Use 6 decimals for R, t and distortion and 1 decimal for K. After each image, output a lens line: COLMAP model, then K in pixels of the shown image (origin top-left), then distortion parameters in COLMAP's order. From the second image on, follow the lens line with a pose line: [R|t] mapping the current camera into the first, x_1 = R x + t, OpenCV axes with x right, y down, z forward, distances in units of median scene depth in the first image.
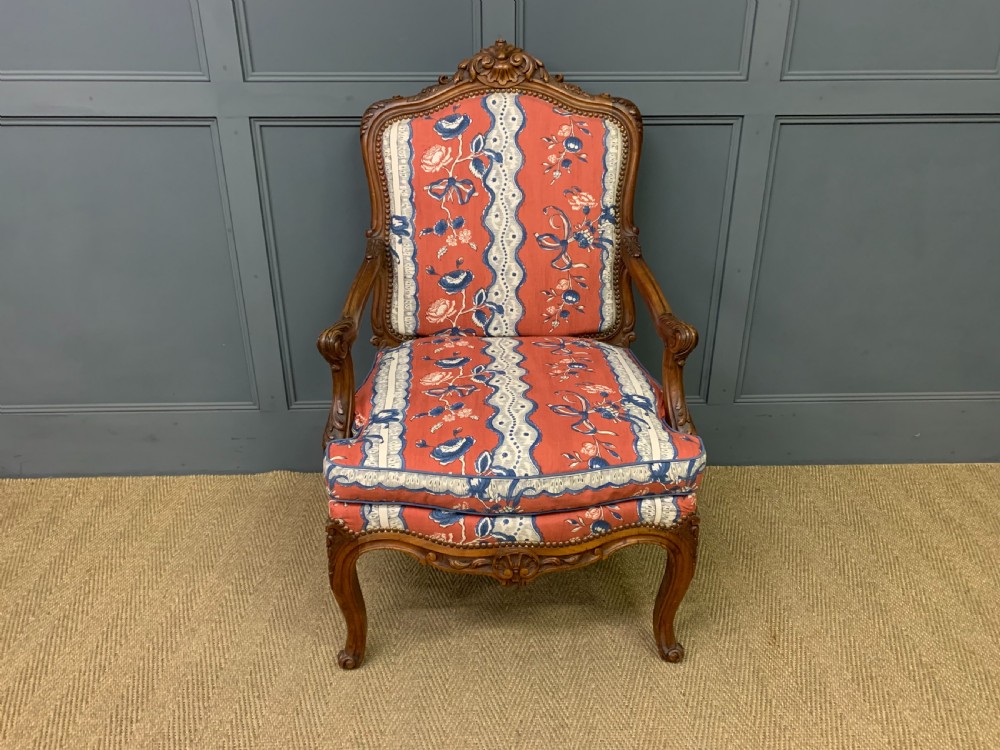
lens RADIAL K [[773.2, 0, 501.5], [0, 773.2, 376.7], [0, 0, 1]] dist [0.063640, -0.082146]
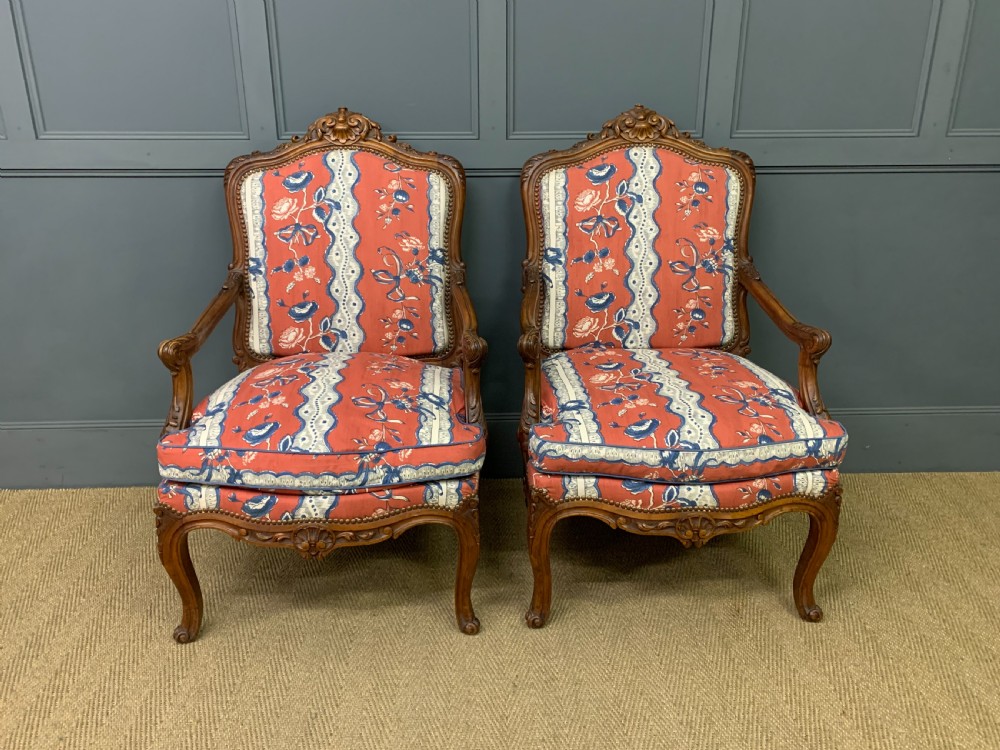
lens RADIAL K [[759.0, 0, 481.5], [0, 759.0, 367.7], [0, 0, 1]] dist [0.039231, -0.022352]
pose [[0.999985, -0.002983, -0.004608, -0.263543], [0.002575, 0.996283, -0.086102, 0.085792], [0.004847, 0.086089, 0.996276, -0.166176]]
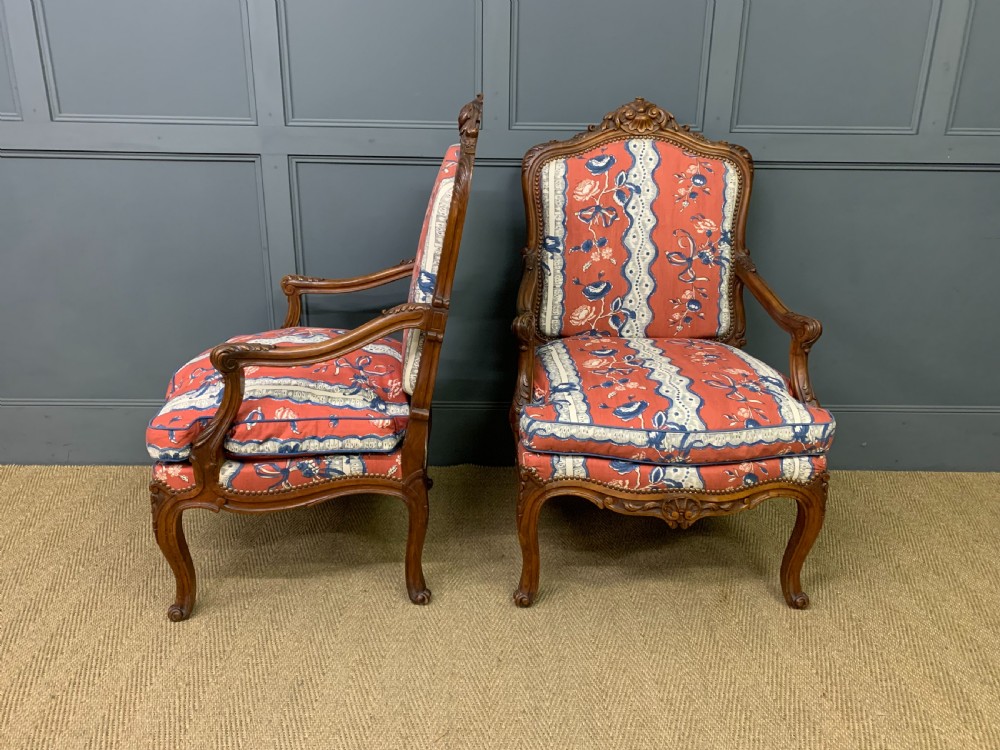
lens RADIAL K [[759.0, 0, 483.5], [0, 759.0, 366.2], [0, 0, 1]] dist [0.039231, -0.022352]
pose [[0.999577, 0.020067, -0.021034, -0.232843], [-0.022066, 0.994786, -0.099567, 0.128036], [0.018927, 0.099989, 0.994808, -0.181147]]
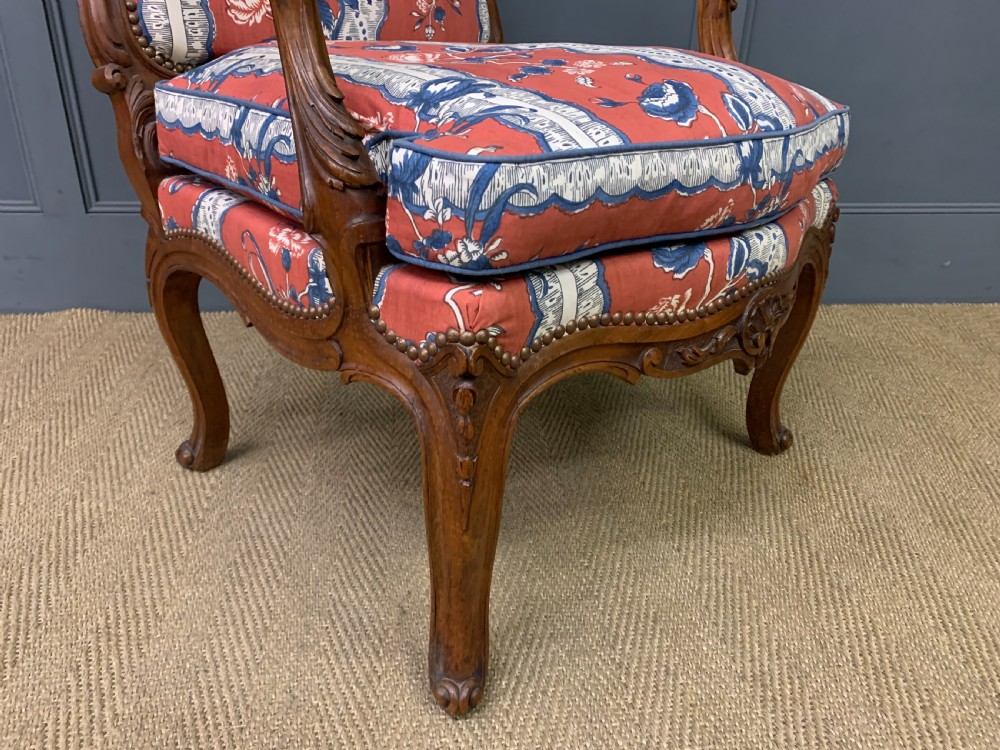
lens RADIAL K [[773.2, 0, 495.4], [0, 773.2, 372.4], [0, 0, 1]] dist [0.063640, -0.082146]
pose [[0.694810, -0.275657, 0.664268, -0.414069], [0.269108, 0.956182, 0.115313, 0.141574], [-0.666948, 0.098639, 0.738546, 0.632205]]
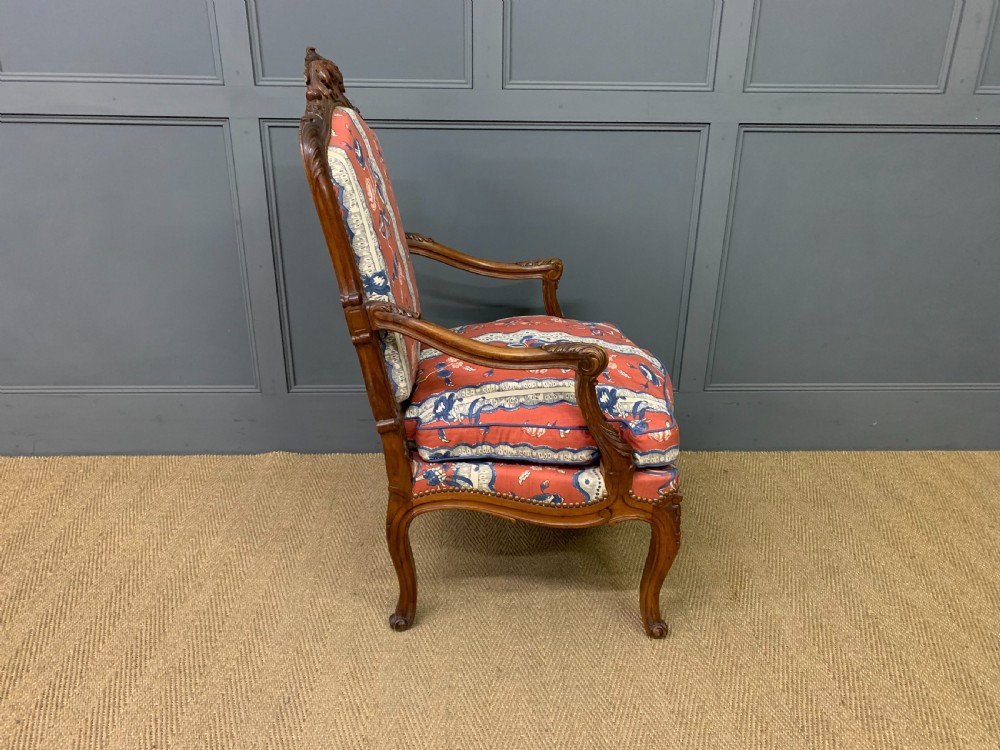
lens RADIAL K [[759.0, 0, 489.5], [0, 759.0, 380.8], [0, 0, 1]] dist [0.039231, -0.022352]
pose [[0.999941, 0.010565, 0.002571, -0.244141], [-0.010487, 0.999531, -0.028789, 0.081001], [-0.002874, 0.028760, 0.999582, -0.095481]]
